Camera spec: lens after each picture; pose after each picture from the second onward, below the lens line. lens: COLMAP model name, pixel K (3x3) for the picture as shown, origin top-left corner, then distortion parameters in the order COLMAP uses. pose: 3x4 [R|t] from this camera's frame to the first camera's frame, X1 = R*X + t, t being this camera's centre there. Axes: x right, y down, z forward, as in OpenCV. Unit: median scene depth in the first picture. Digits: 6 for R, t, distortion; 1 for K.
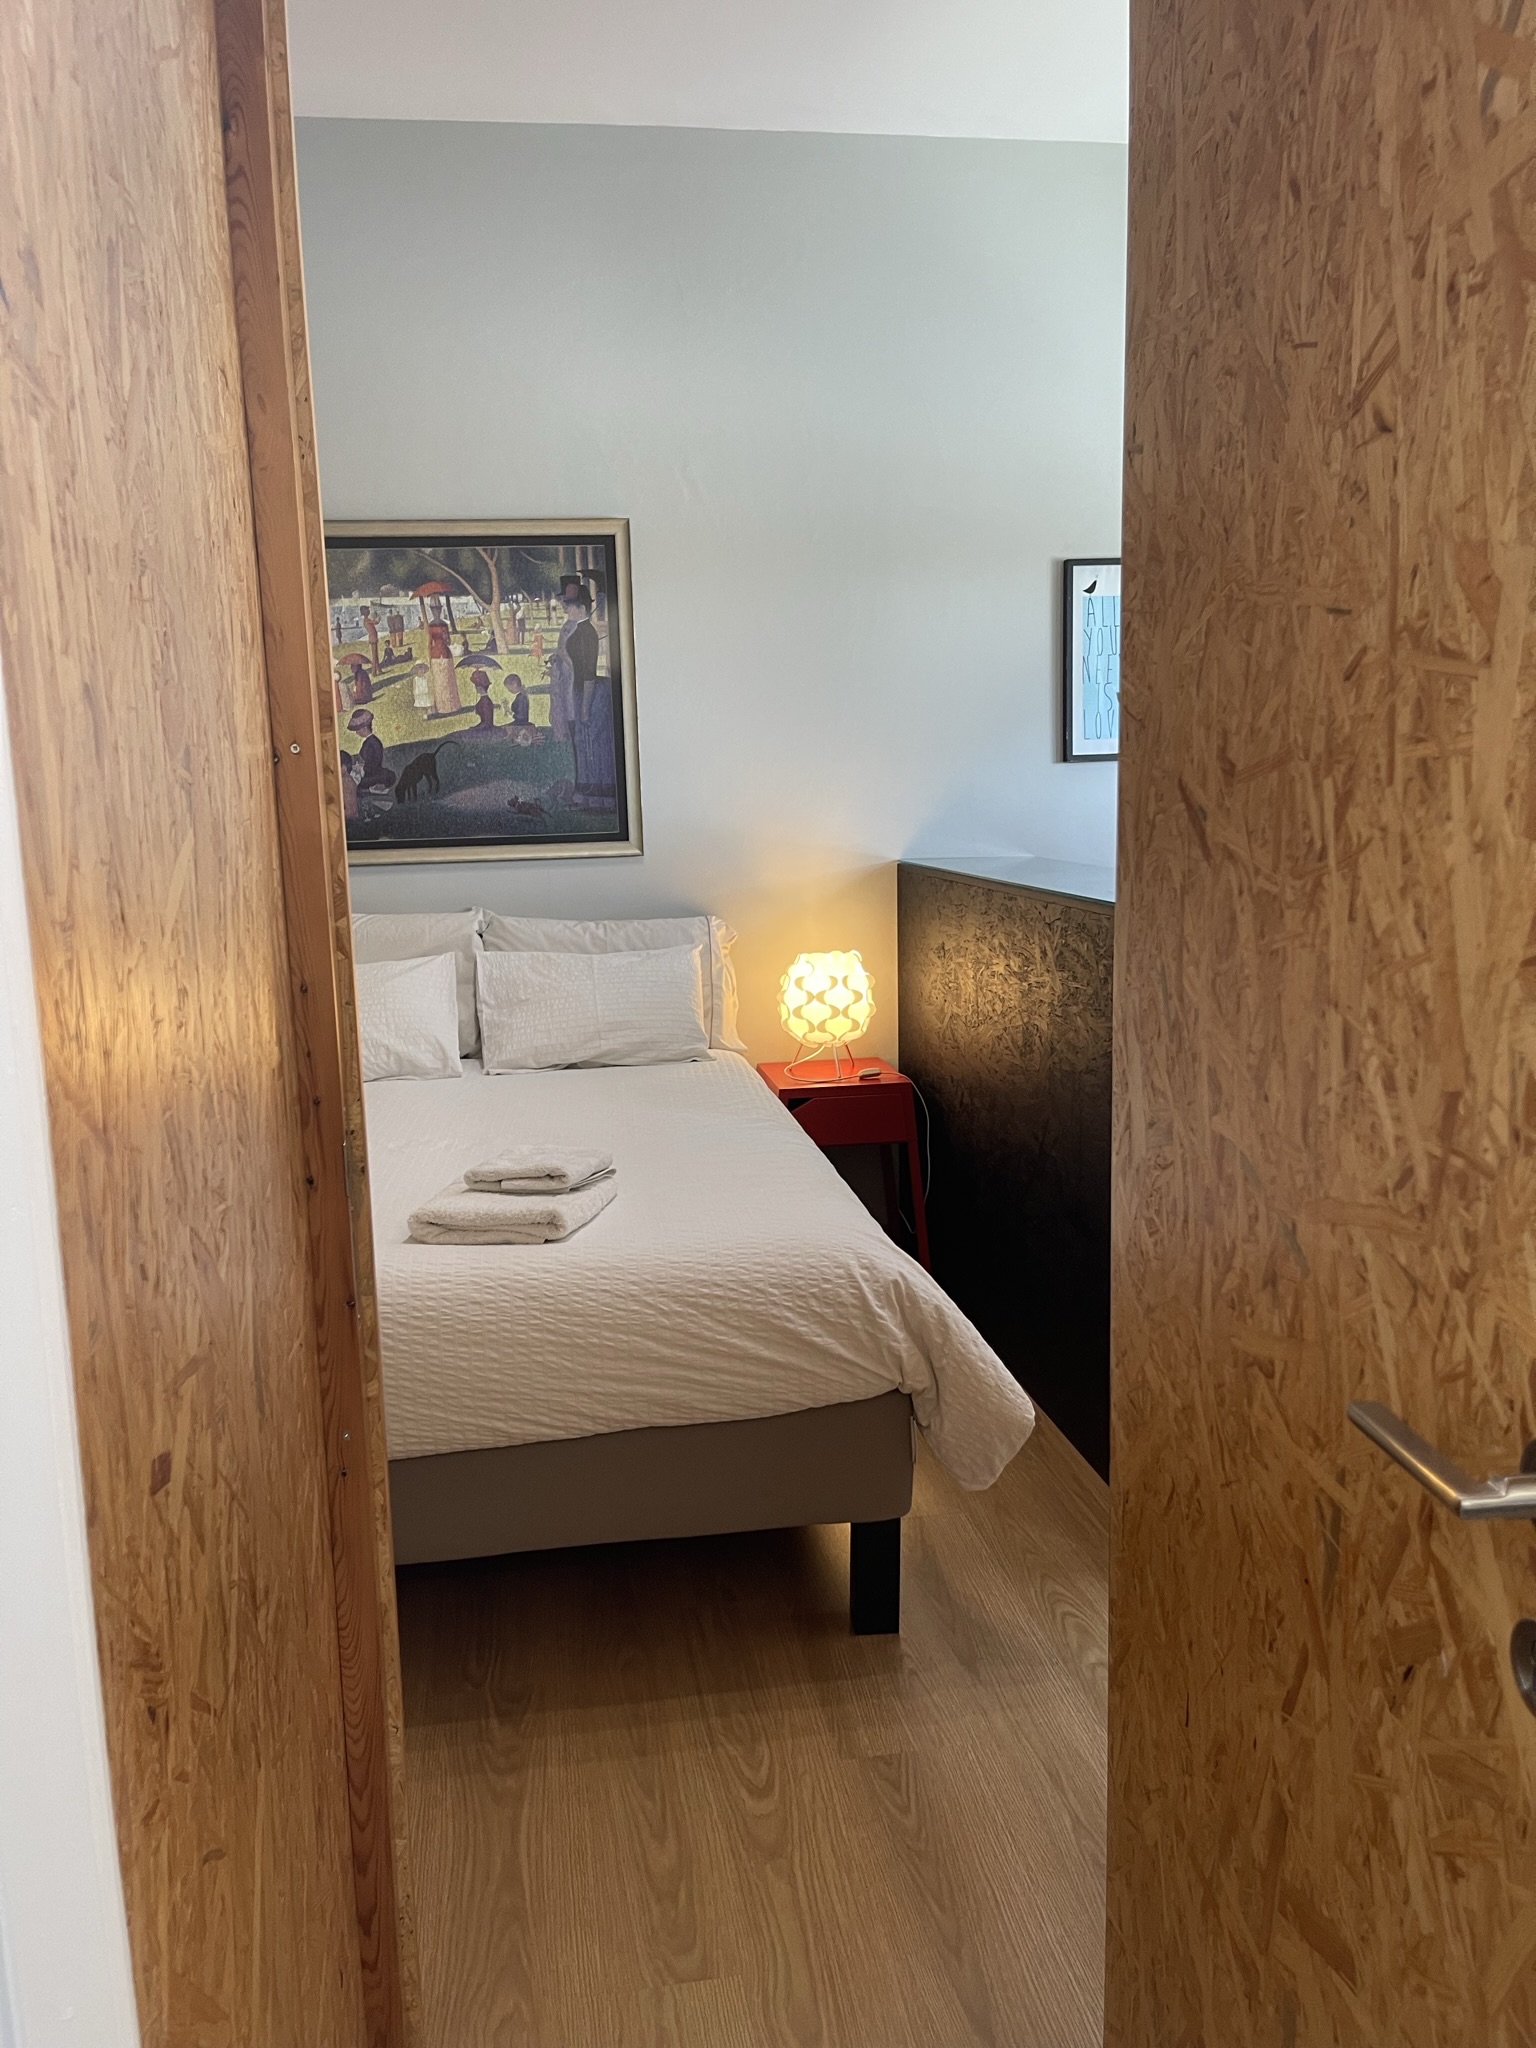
lens RADIAL K [[1650.0, 0, 773.9], [0, 1650.0, 1028.3], [0, 0, 1]] dist [0.062462, -0.003553]
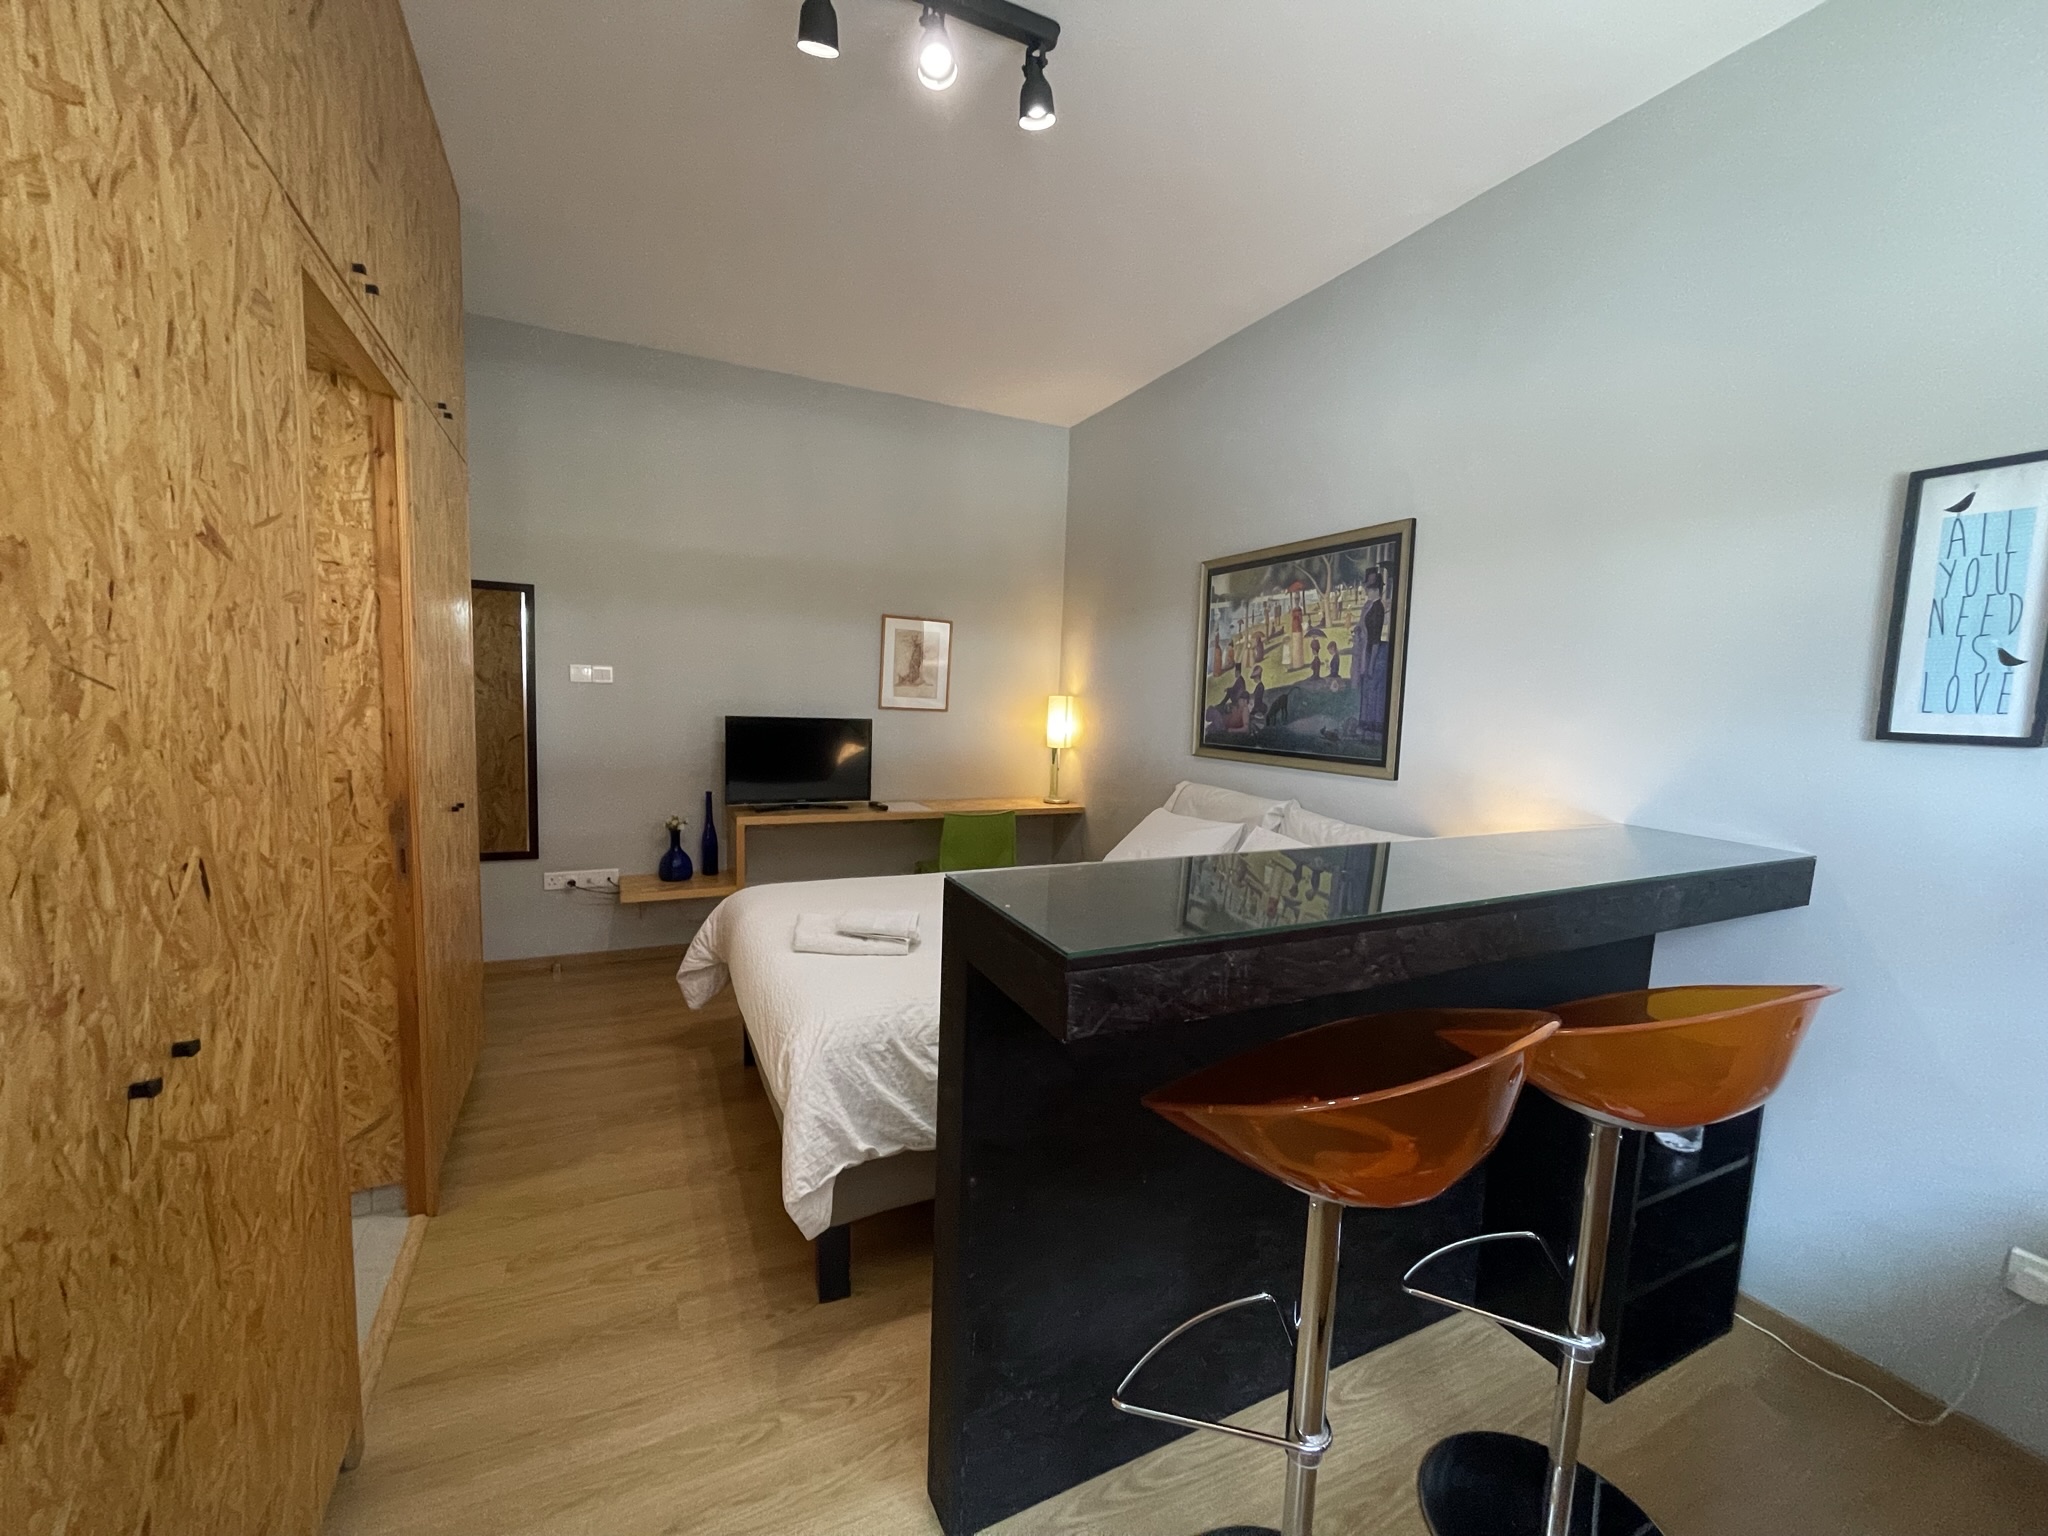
lens RADIAL K [[823.9, 0, 1032.0], [0, 823.9, 778.7], [0, 0, 1]] dist [-0.003462, -0.001673]
pose [[0.322131, 0.134293, -0.937122, 0.434176], [-0.185856, 0.979595, 0.076492, -0.105859], [0.928272, 0.149529, 0.340517, 0.544485]]
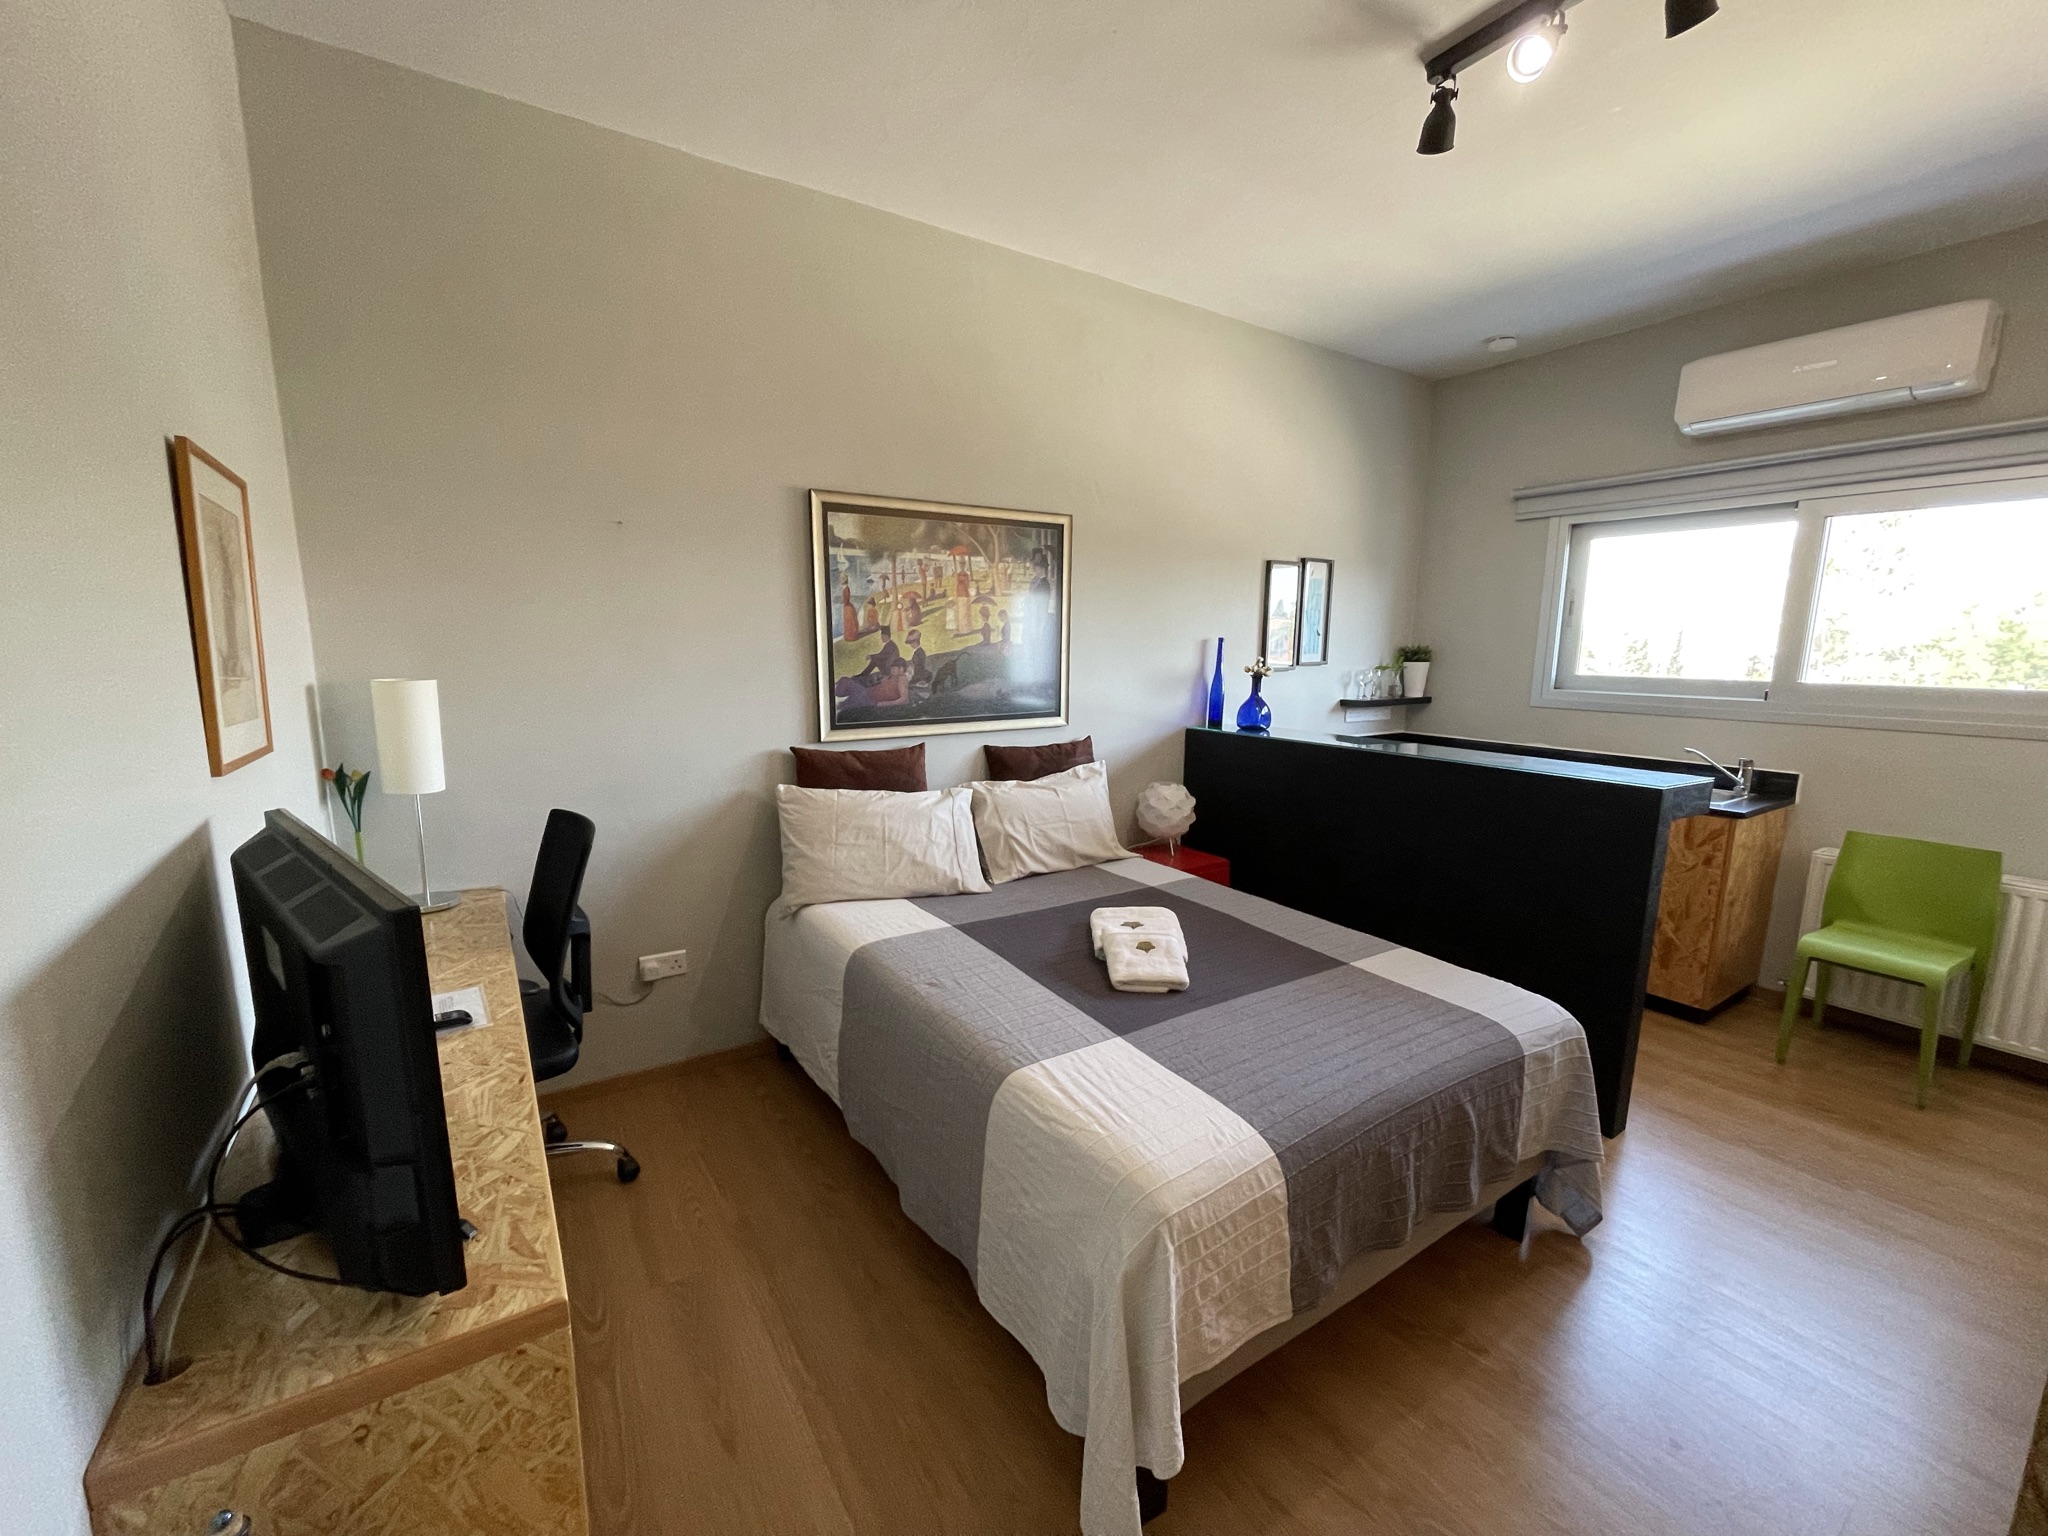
lens RADIAL K [[823.9, 0, 1014.0], [0, 823.9, 778.0], [0, 0, 1]] dist [-0.003462, -0.001673]
pose [[0.911040, -0.035988, 0.410743, -0.466890], [0.034184, 0.999347, 0.011738, -0.067842], [-0.410897, 0.003347, 0.911675, 0.308476]]
